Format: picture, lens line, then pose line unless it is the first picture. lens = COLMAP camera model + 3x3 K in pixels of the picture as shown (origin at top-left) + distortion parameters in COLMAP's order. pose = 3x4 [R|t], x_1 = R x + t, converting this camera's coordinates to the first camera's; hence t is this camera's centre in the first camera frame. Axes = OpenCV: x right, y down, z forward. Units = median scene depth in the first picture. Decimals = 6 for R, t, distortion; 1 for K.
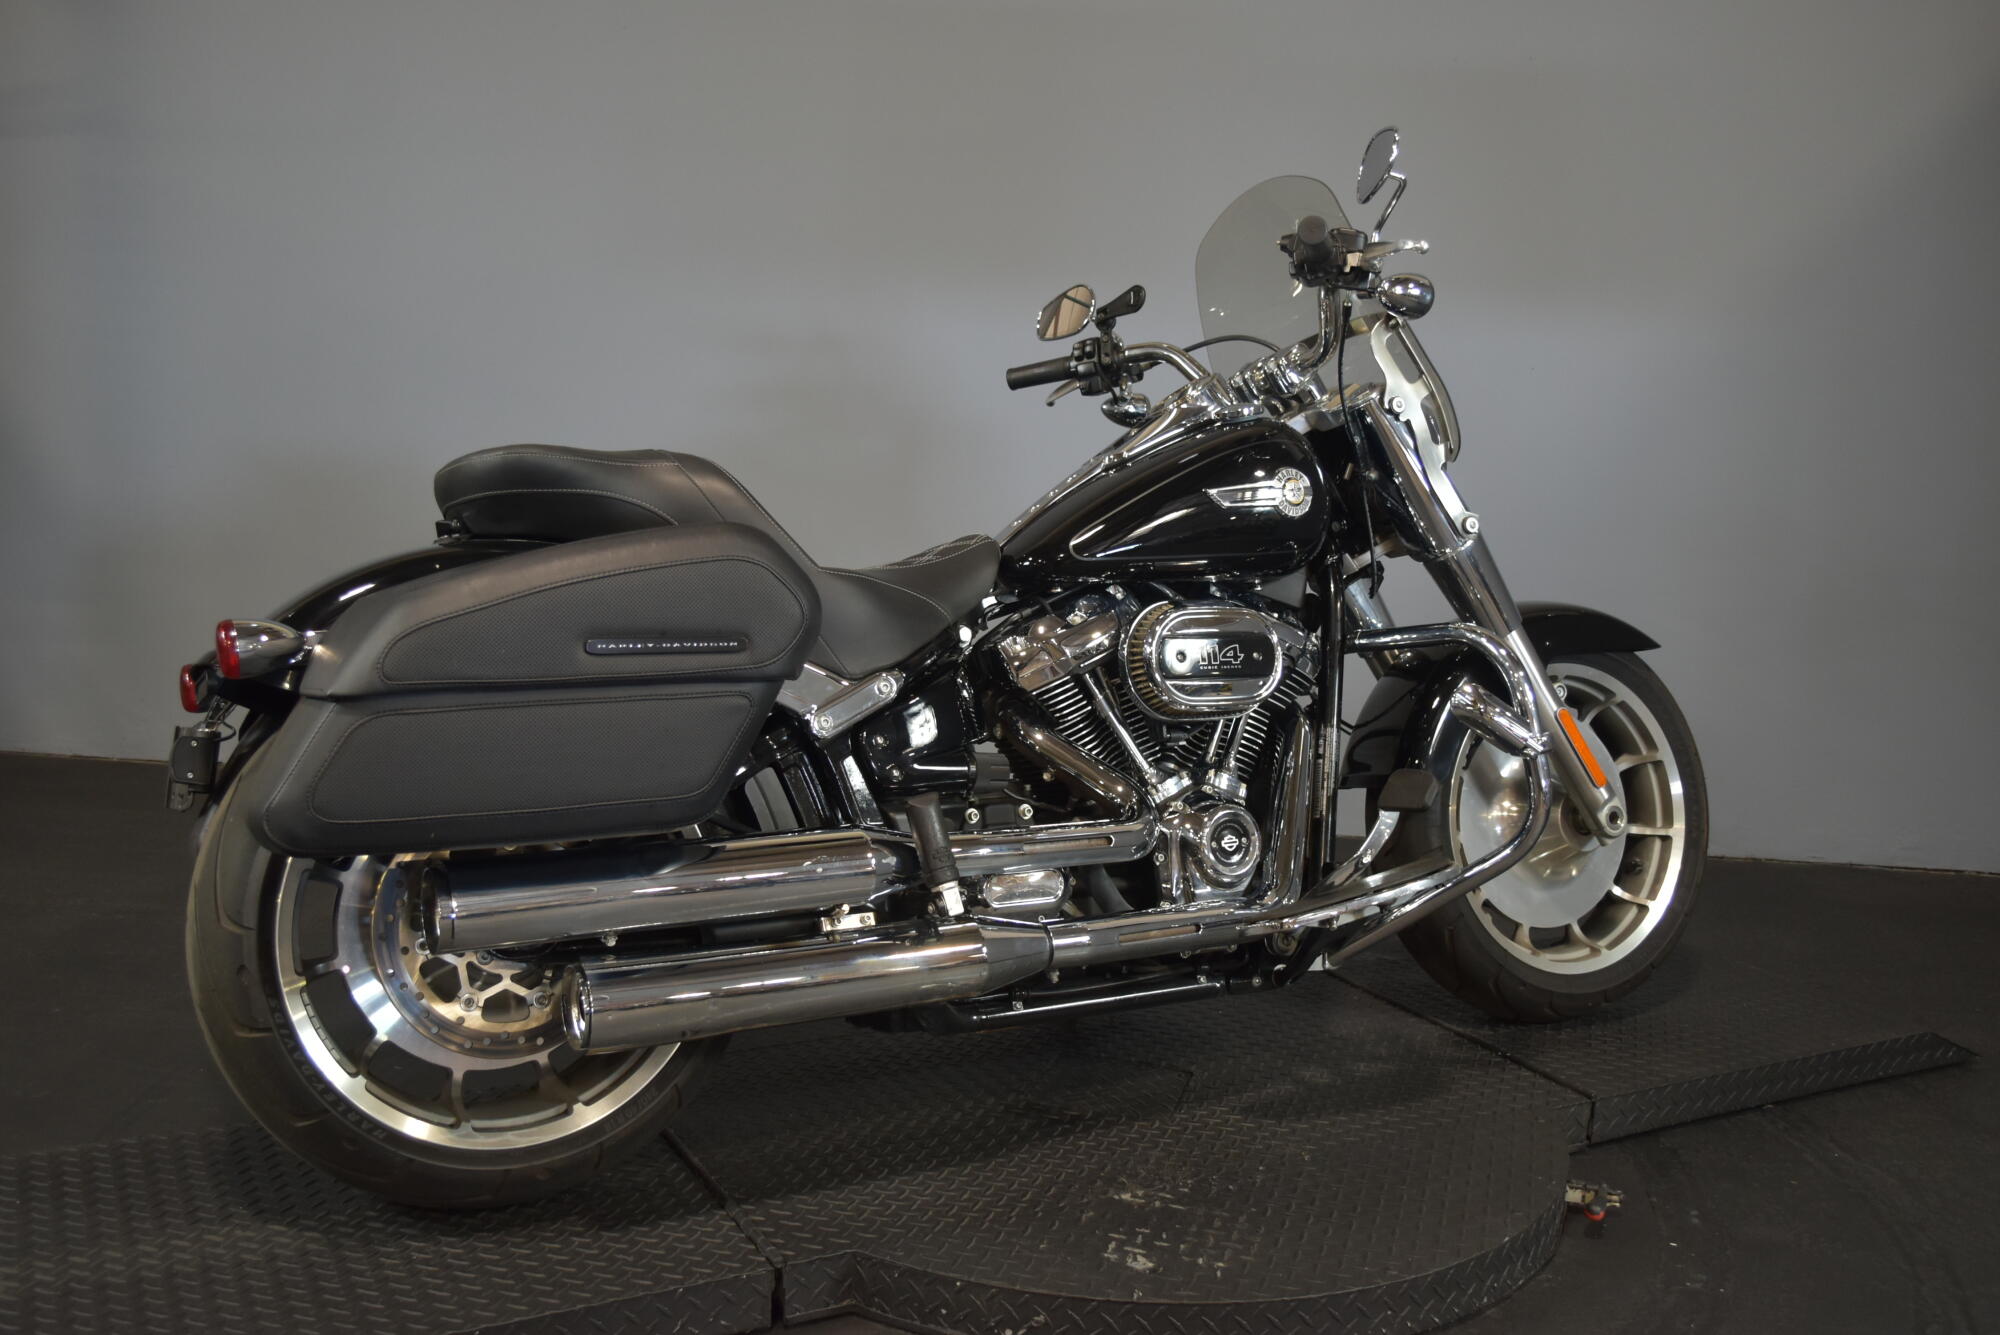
lens RADIAL K [[1874.3, 0, 1026.7], [0, 1874.3, 668.9], [0, 0, 1]] dist [-0.018158, 0.002346]
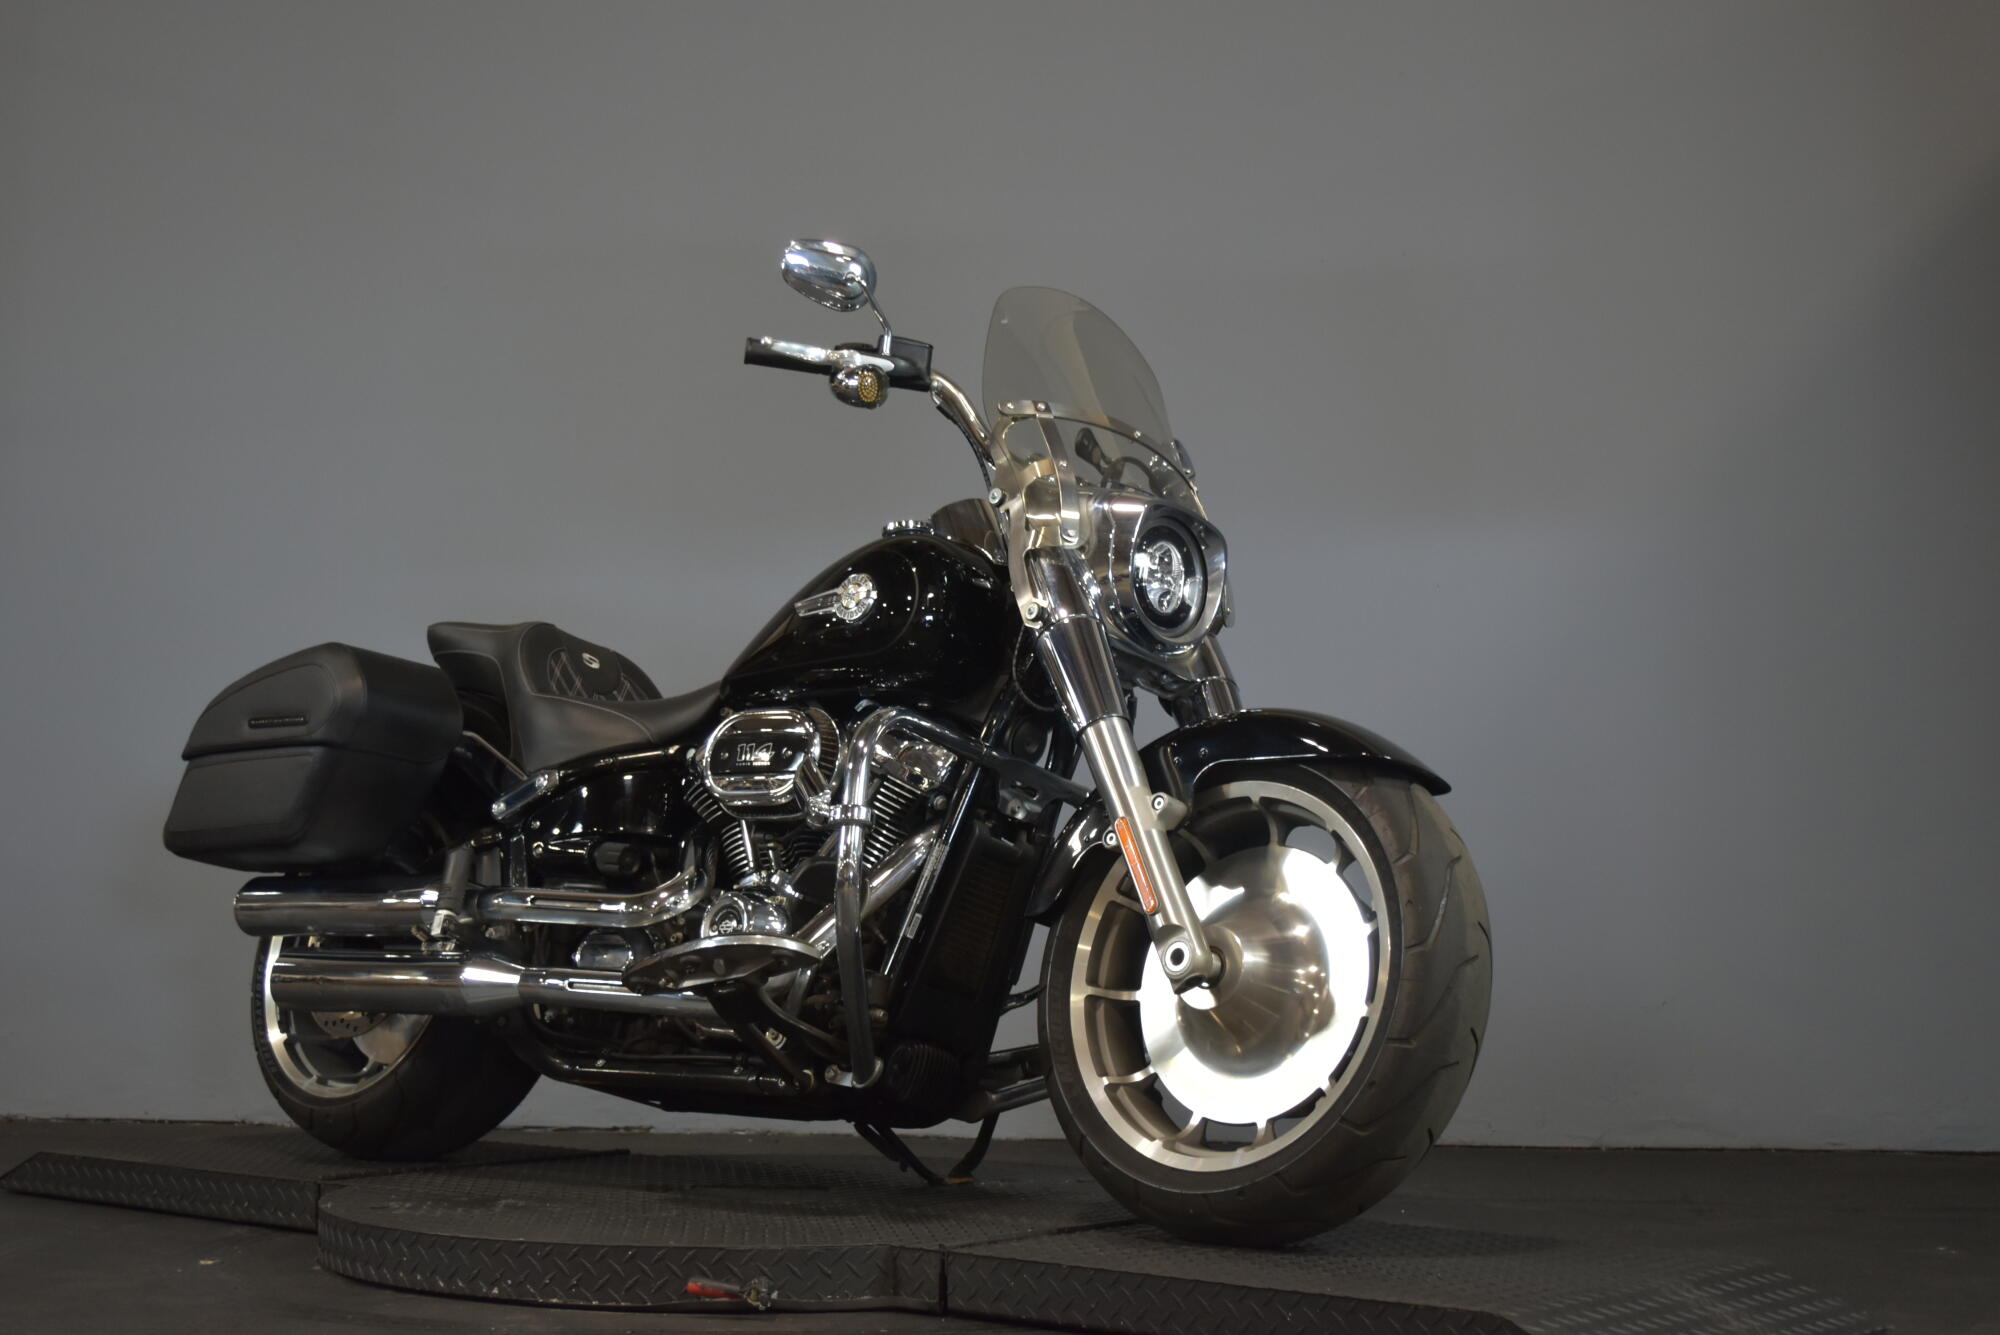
lens RADIAL K [[2904.0, 0, 1000.0], [0, 2904.0, 667.5], [0, 0, 1]] dist [-0.063167, -0.038917]
pose [[0.338654, -0.121414, -0.933045, 1.681978], [-0.127273, 0.976615, -0.173278, 0.211452], [0.932264, 0.177432, 0.315281, 0.609914]]
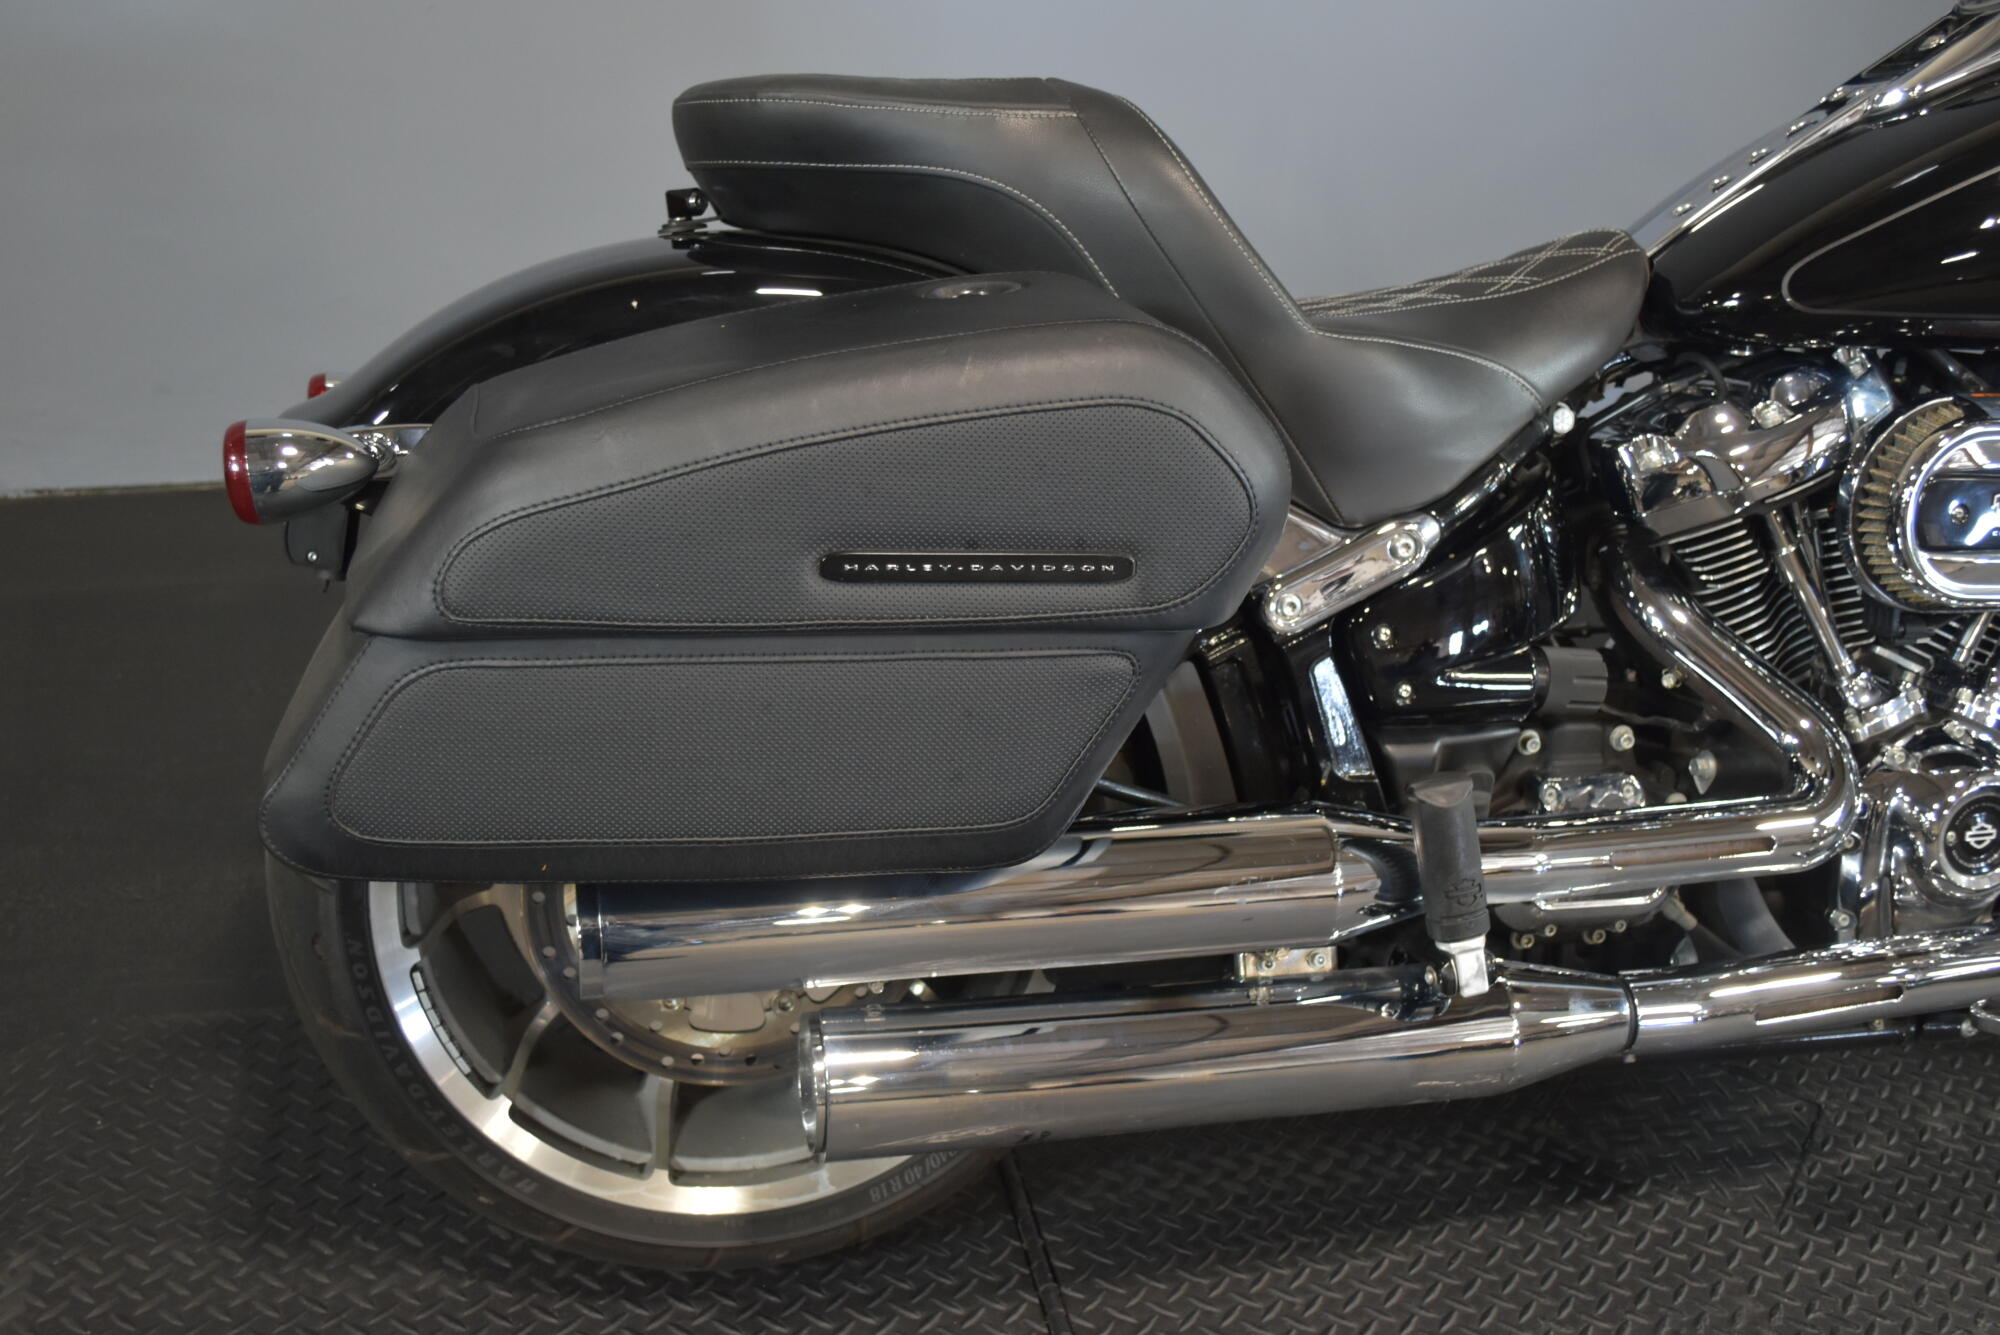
lens RADIAL K [[1945.3, 0, 1000.0], [0, 1945.3, 667.5], [0, 0, 1]] dist [0.001576, -0.016320]
pose [[0.956171, 0.147233, -0.253101, -0.035321], [-0.069794, 0.954074, 0.291328, -0.108261], [0.284370, -0.260894, 0.922533, 0.381363]]
